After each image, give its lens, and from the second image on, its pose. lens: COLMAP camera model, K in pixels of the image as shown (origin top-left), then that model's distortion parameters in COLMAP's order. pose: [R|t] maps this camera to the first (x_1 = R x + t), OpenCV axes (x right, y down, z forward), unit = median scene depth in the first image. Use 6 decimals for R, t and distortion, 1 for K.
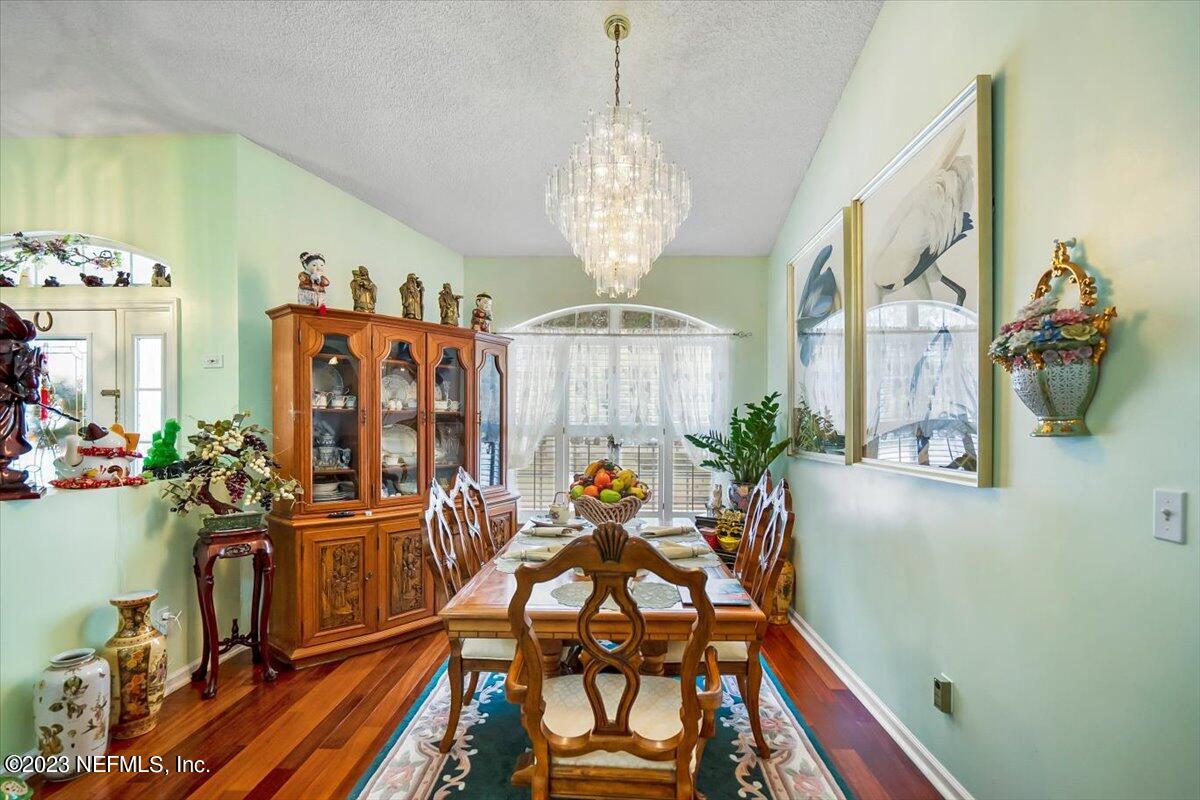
lens RADIAL K [[566.8, 0, 594.1], [0, 566.8, 423.0], [0, 0, 1]] dist [-0.000888, 0.000054]
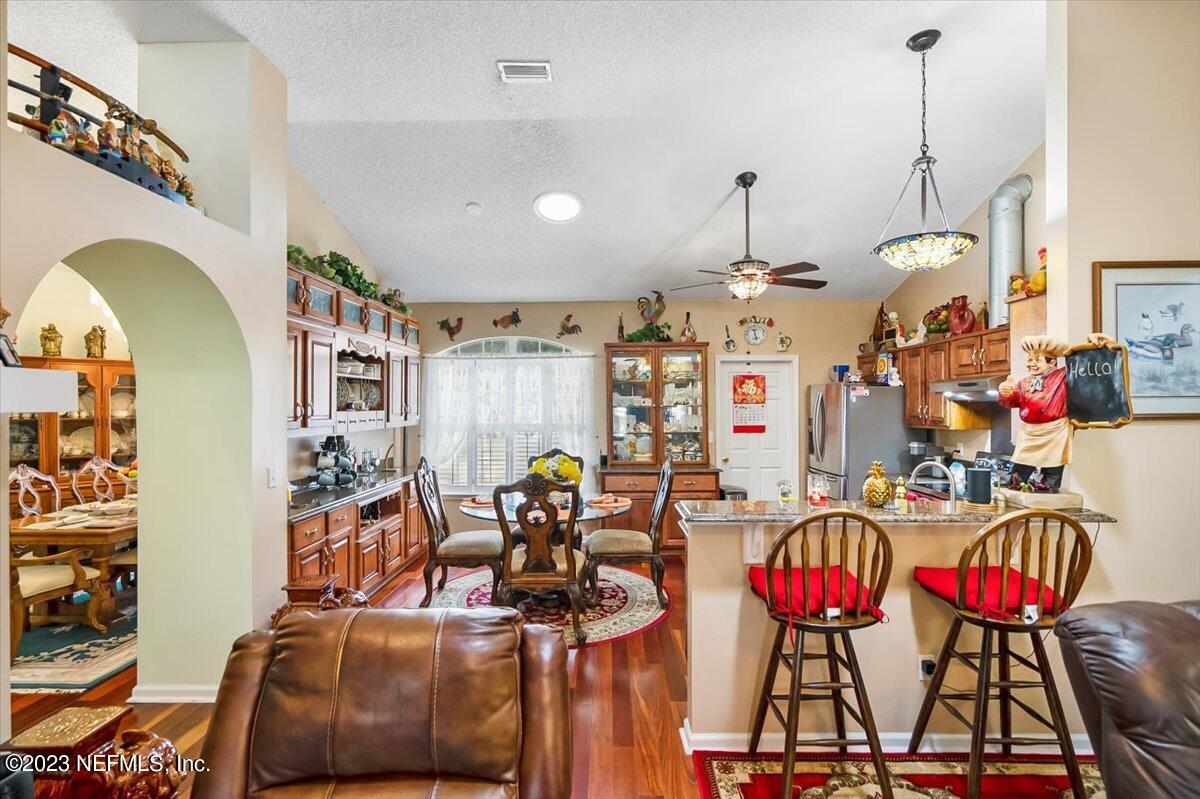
lens RADIAL K [[566.8, 0, 605.1], [0, 566.8, 400.0], [0, 0, 1]] dist [-0.000888, 0.000054]
pose [[0.999820, -0.001547, 0.018935, 1.059181], [0.001583, 0.999997, -0.001894, -0.068293], [-0.018932, 0.001924, 0.999819, -0.553997]]
